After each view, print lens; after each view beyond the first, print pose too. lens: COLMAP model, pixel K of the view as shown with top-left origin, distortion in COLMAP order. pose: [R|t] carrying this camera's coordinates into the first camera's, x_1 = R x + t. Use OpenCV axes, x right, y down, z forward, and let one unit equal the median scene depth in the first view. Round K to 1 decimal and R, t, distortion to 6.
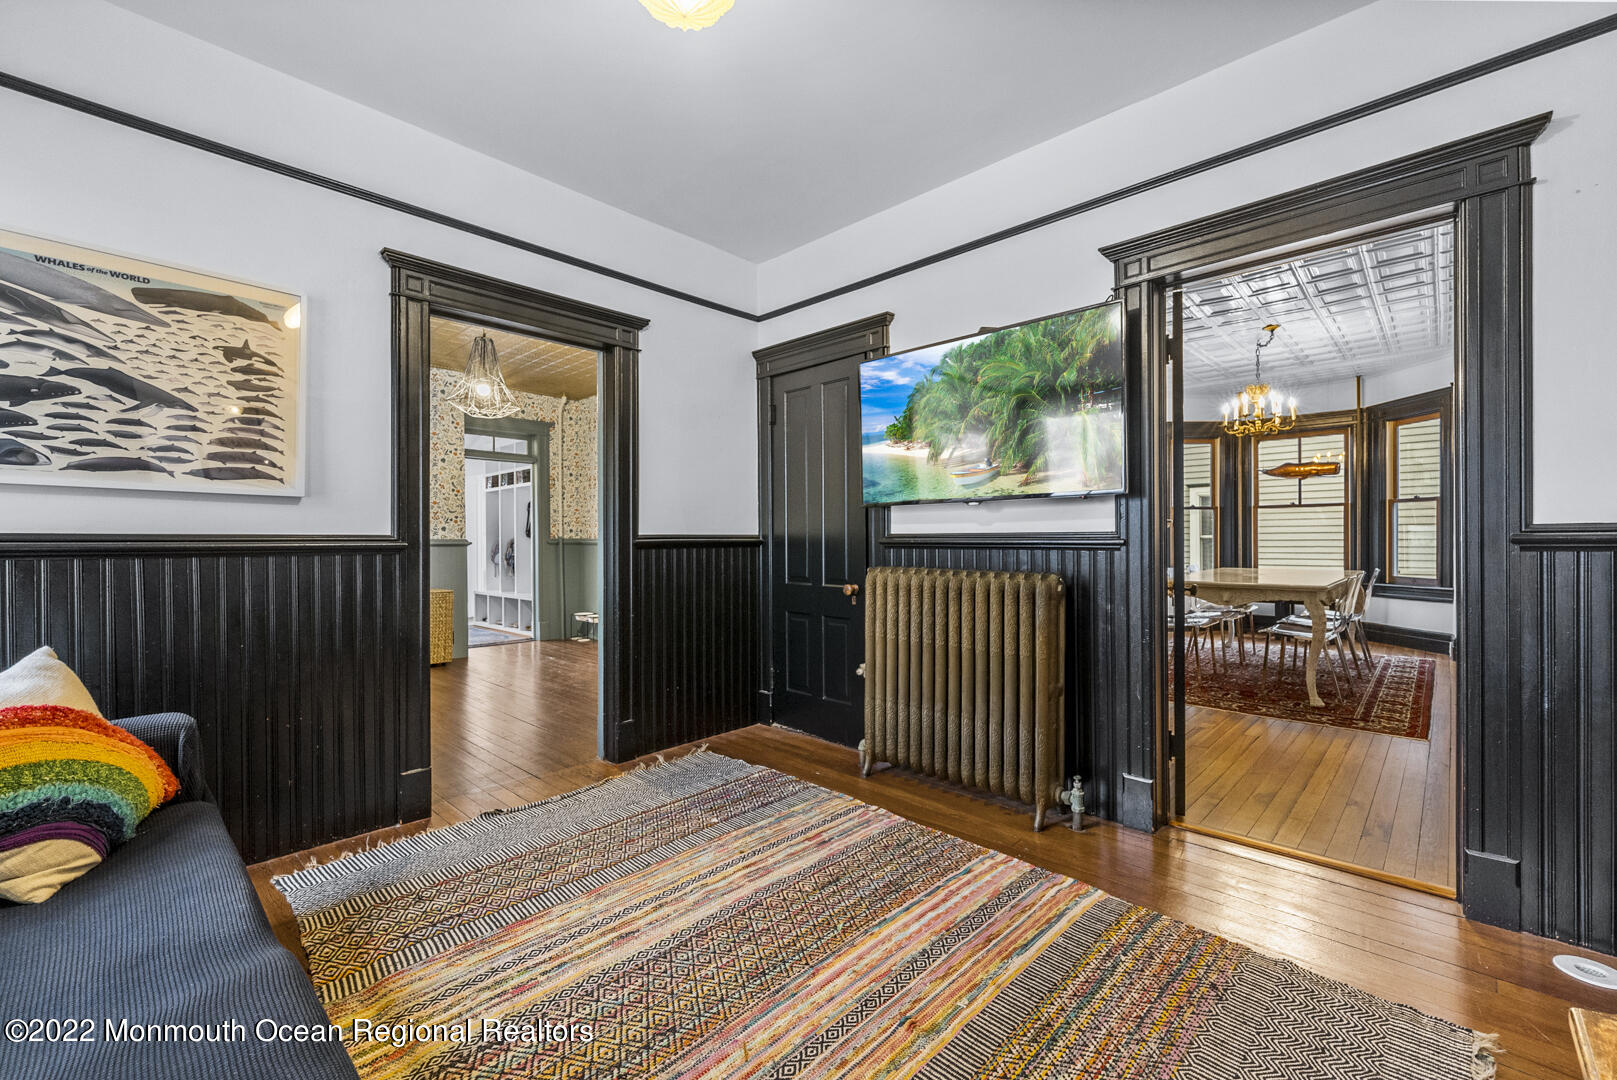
lens RADIAL K [[667.0, 0, 811.8], [0, 667.0, 535.5], [0, 0, 1]] dist [-0.000006, -0.000037]
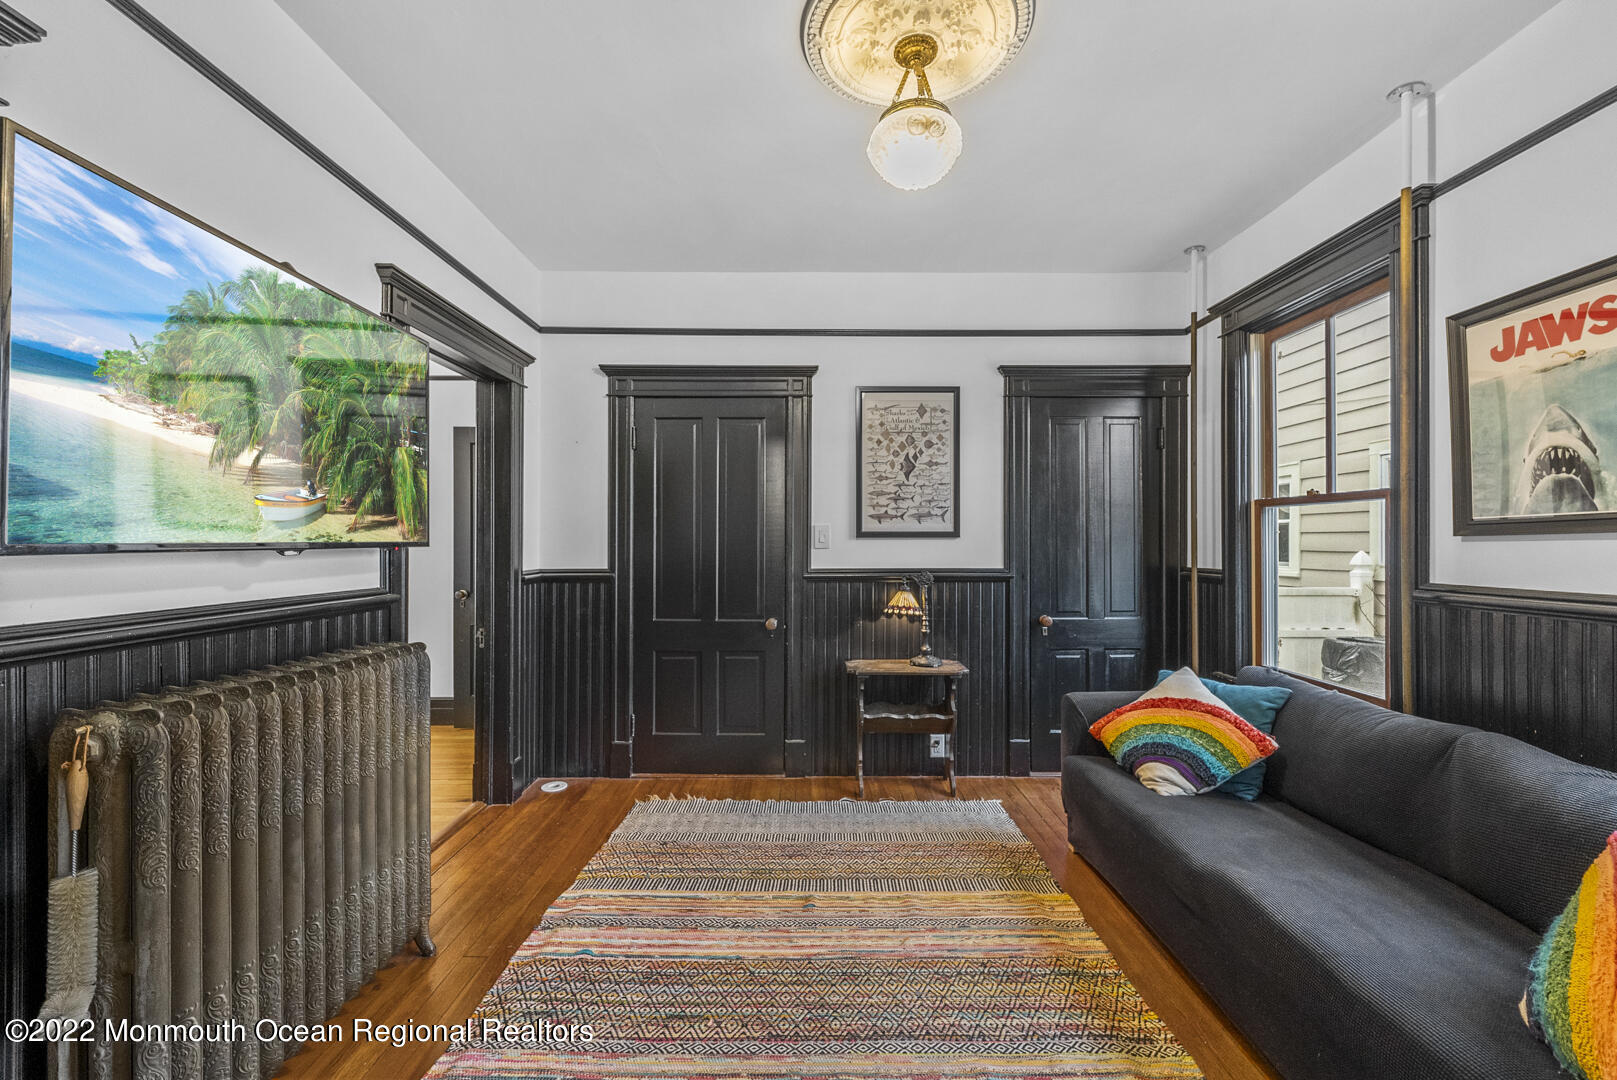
lens RADIAL K [[667.0, 0, 810.4], [0, 667.0, 545.7], [0, 0, 1]] dist [-0.000006, -0.000037]
pose [[-0.692643, 0.002430, 0.721276, -0.562910], [0.000841, 0.999996, -0.002562, -0.057972], [-0.721280, -0.001168, -0.692643, 1.192491]]
